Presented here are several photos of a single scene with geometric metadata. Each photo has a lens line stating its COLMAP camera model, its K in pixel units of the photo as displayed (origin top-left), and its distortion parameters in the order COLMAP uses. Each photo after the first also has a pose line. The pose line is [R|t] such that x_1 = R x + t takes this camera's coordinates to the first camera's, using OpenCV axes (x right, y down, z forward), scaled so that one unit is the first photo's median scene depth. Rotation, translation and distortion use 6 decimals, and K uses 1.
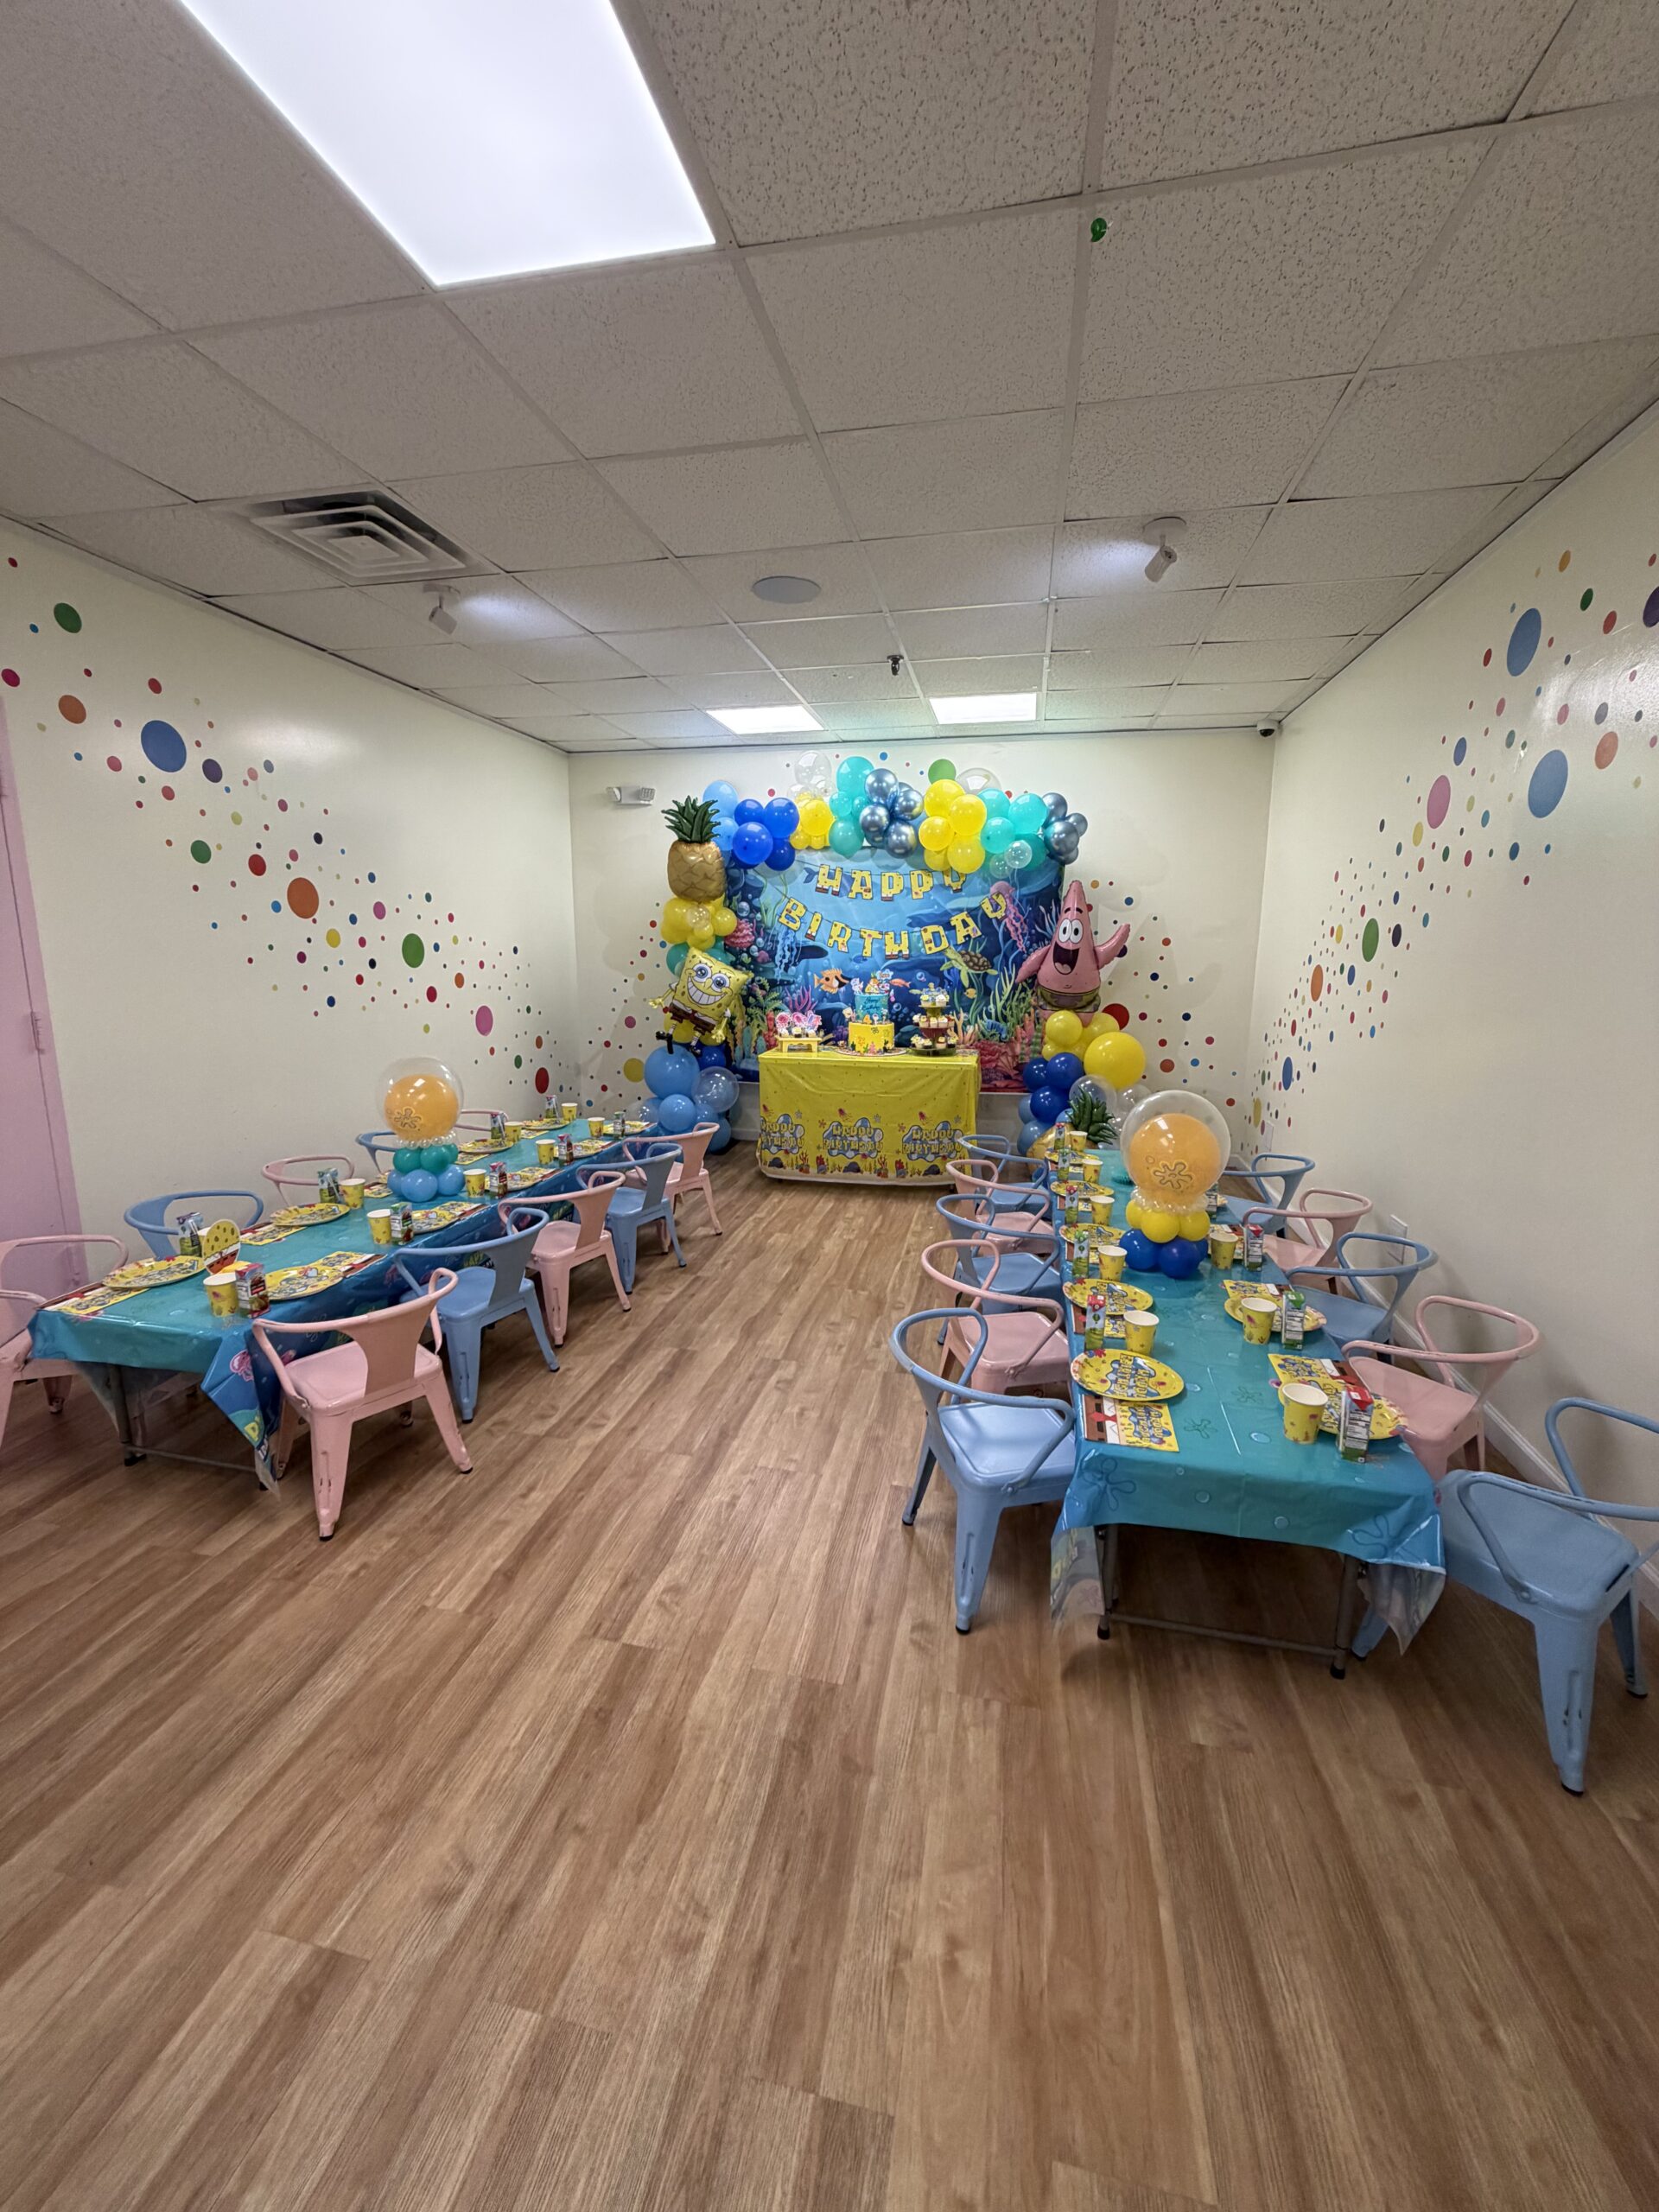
lens RADIAL K [[878.2, 0, 831.0], [0, 878.2, 1099.2], [0, 0, 1]] dist [-0.001222, -0.000188]
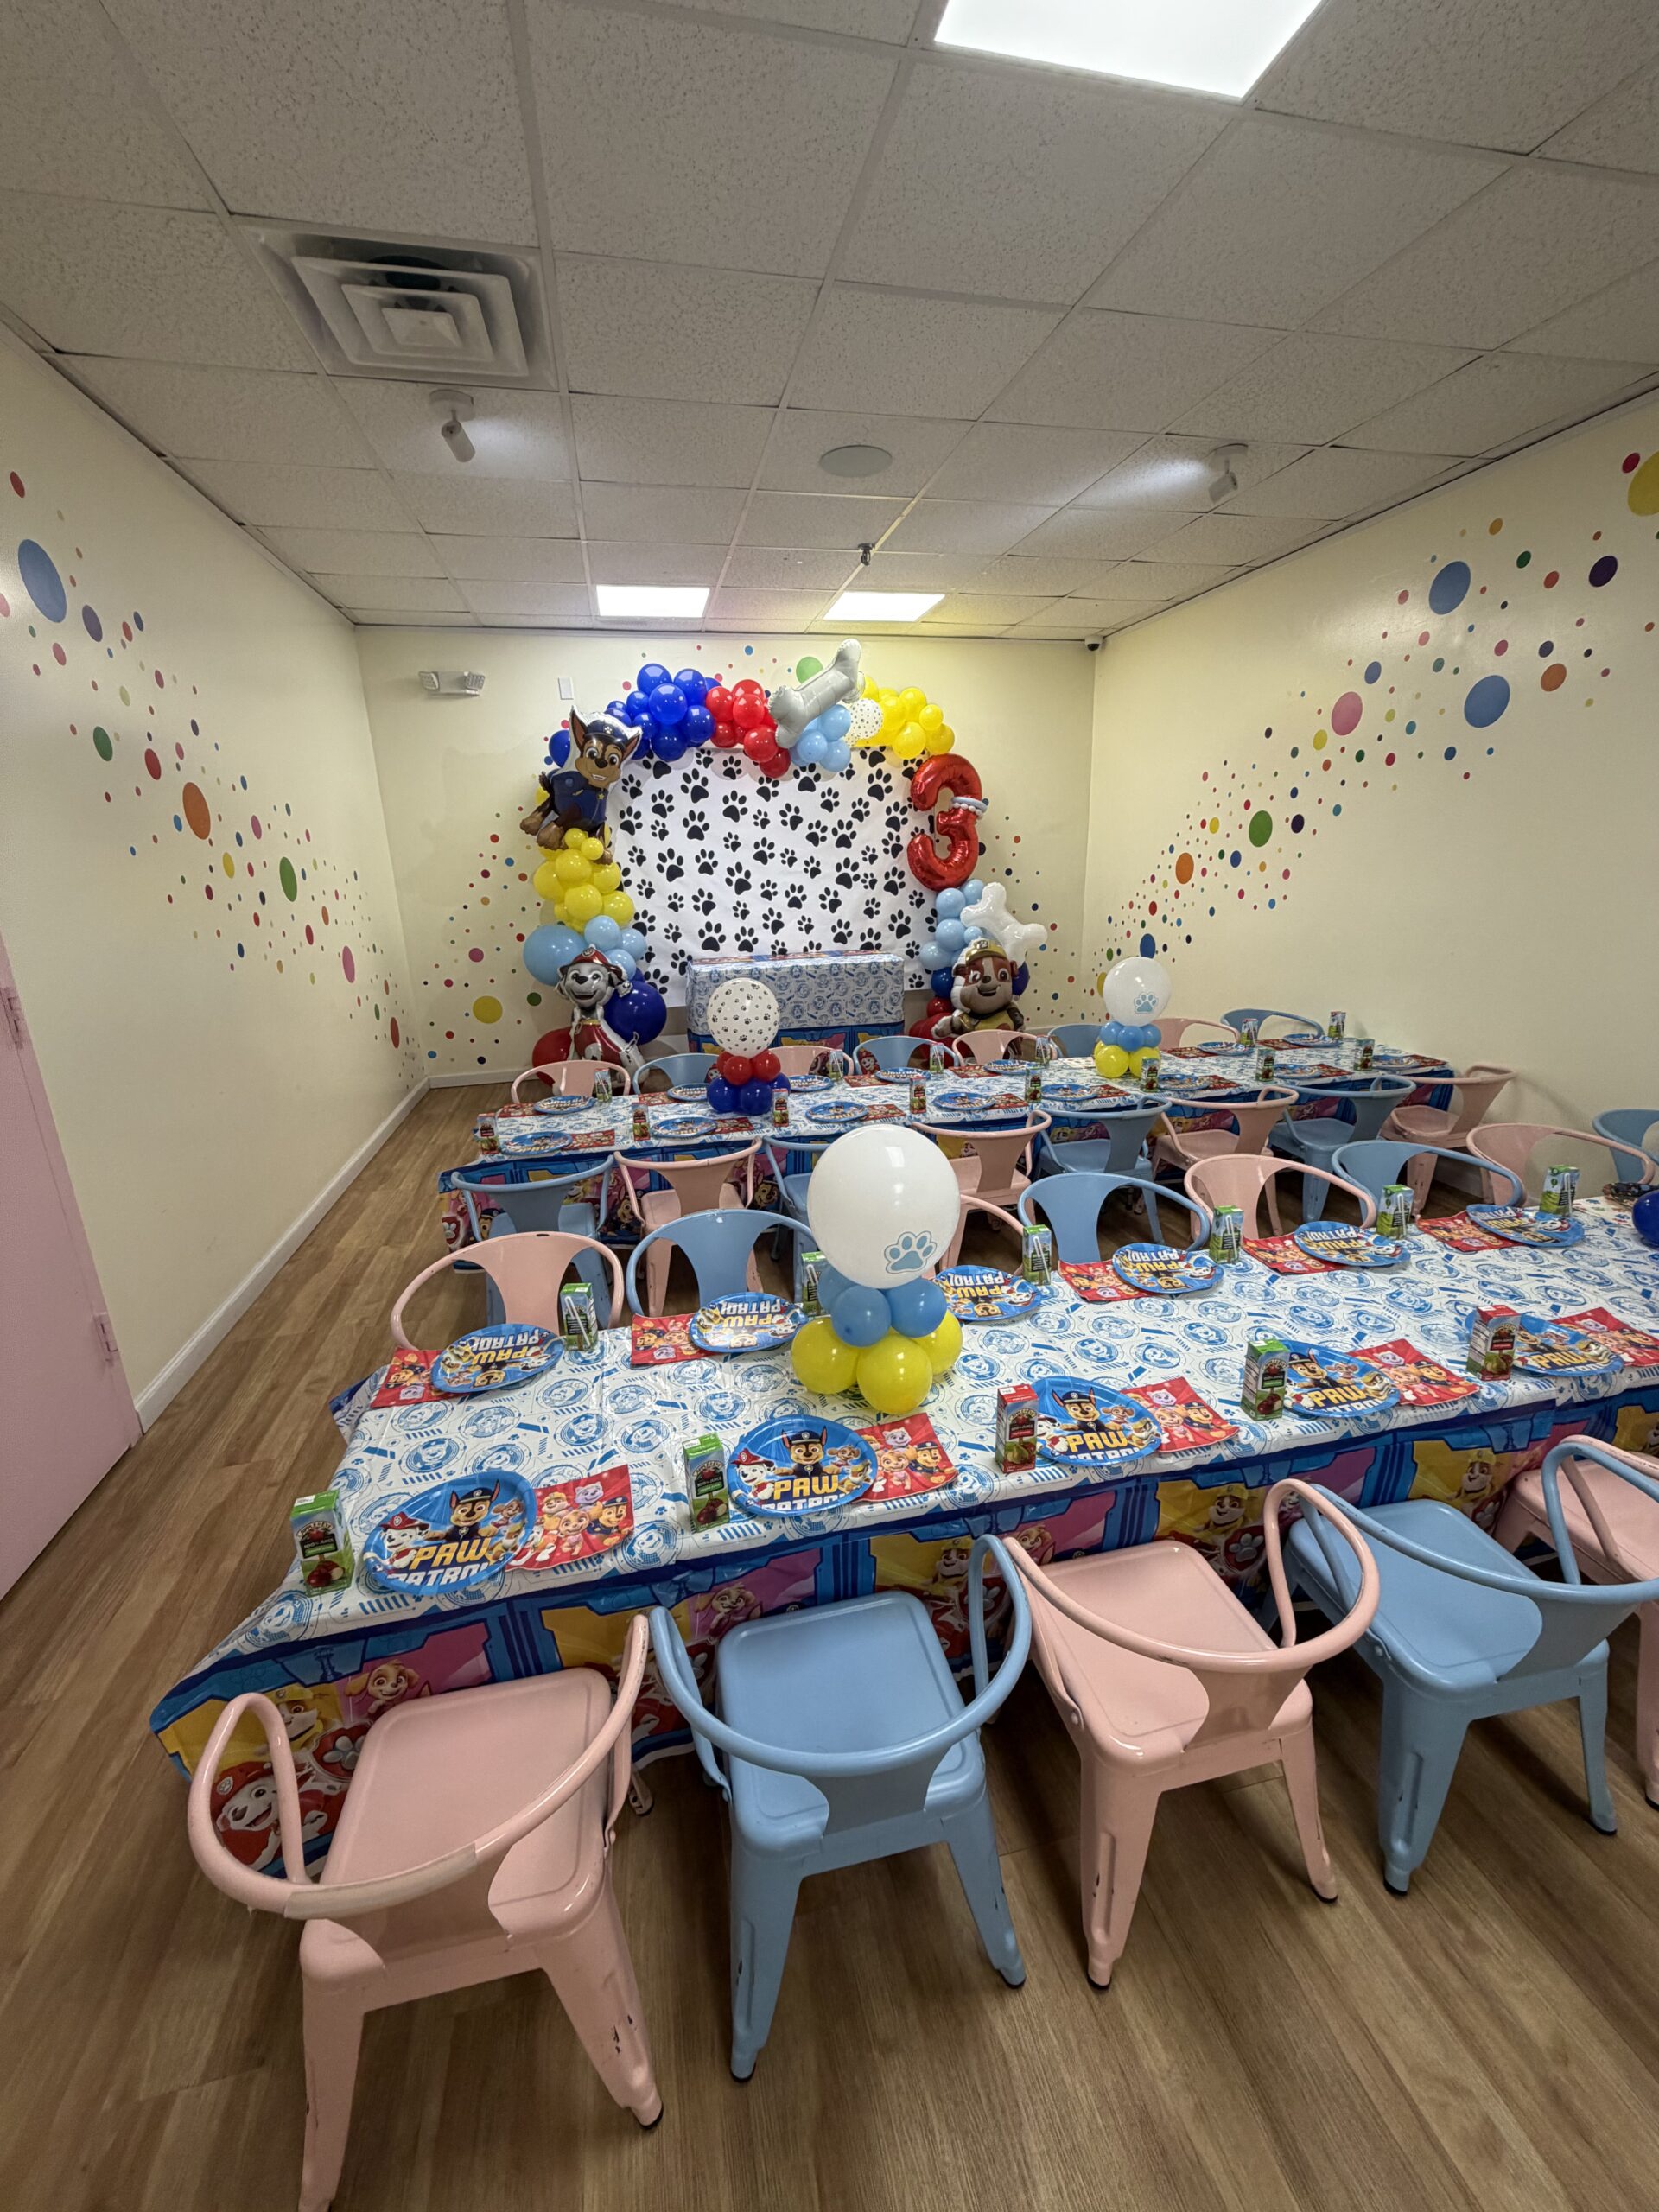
lens RADIAL K [[878.2, 0, 830.9], [0, 878.2, 1099.9], [0, 0, 1]] dist [-0.001222, -0.000188]
pose [[0.906151, -0.149082, 0.395810, -0.608460], [0.110504, 0.986764, 0.118682, -0.023637], [-0.408265, -0.063805, 0.910631, 0.126278]]
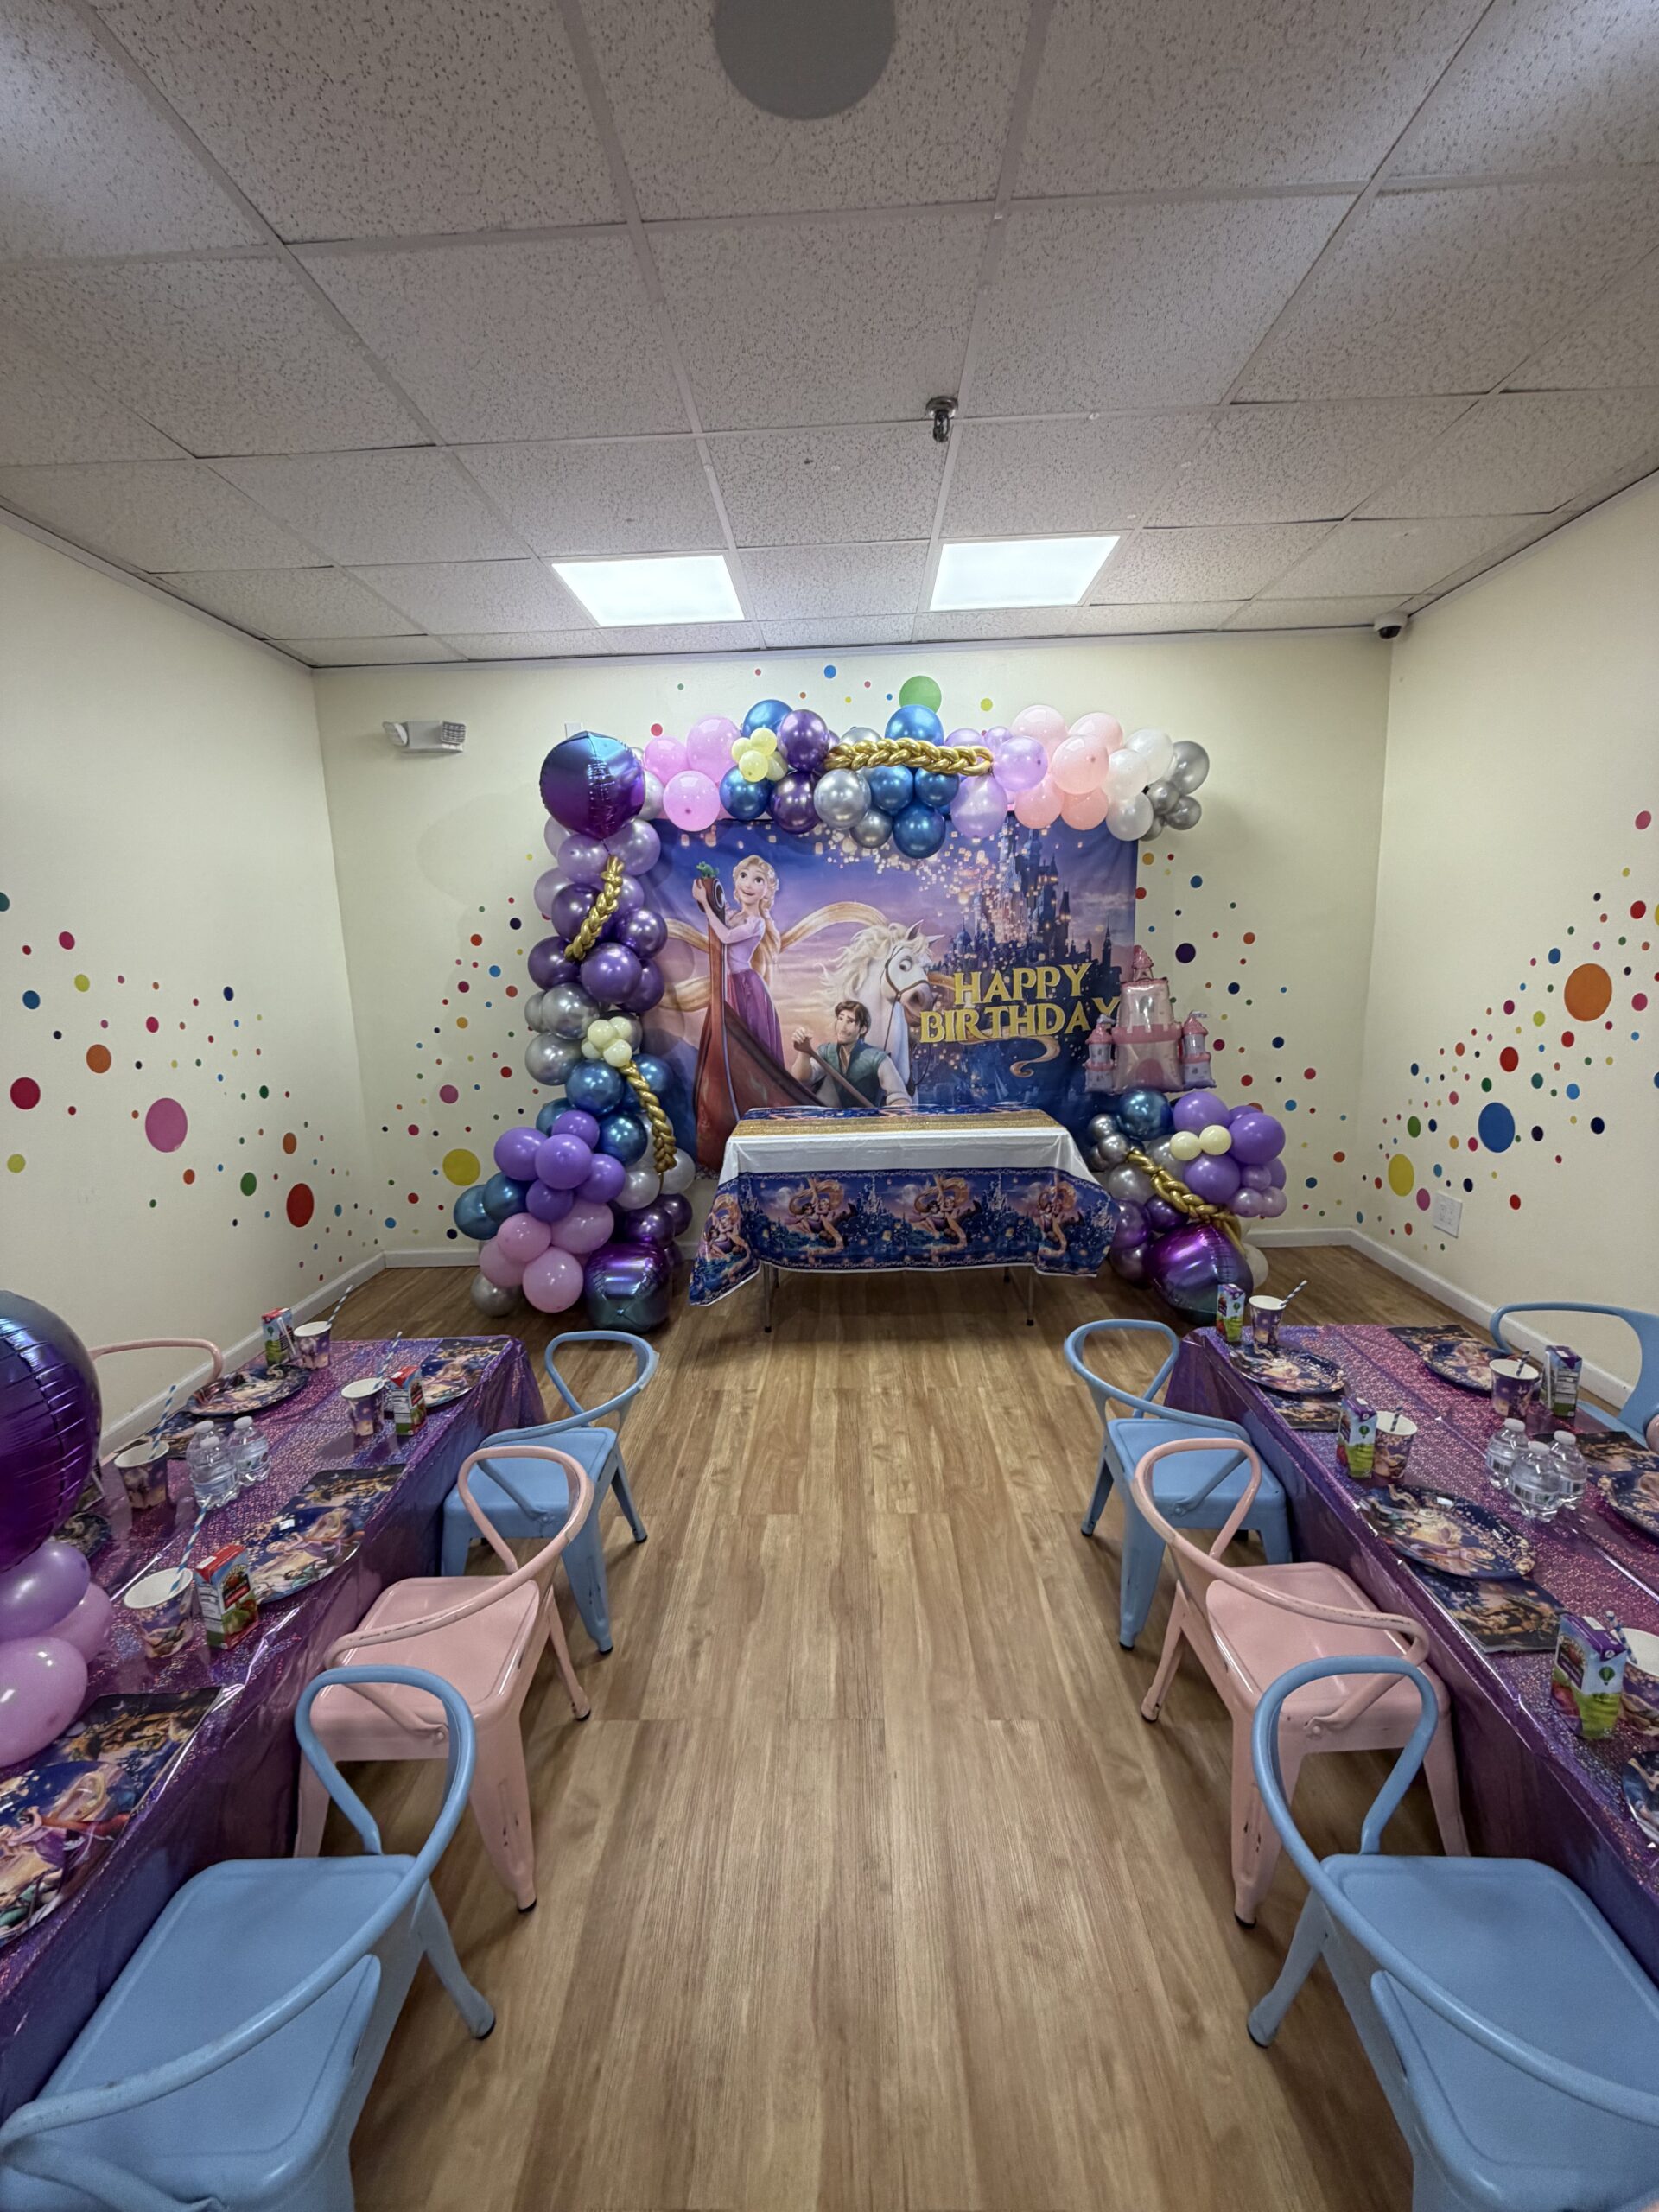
lens RADIAL K [[878.2, 0, 831.5], [0, 878.2, 1098.0], [0, 0, 1]] dist [-0.001222, -0.000188]
pose [[0.981608, -0.068402, 0.178234, -0.152424], [0.070448, 0.997502, -0.005167, -0.136881], [-0.177435, 0.017628, 0.983975, 0.708856]]
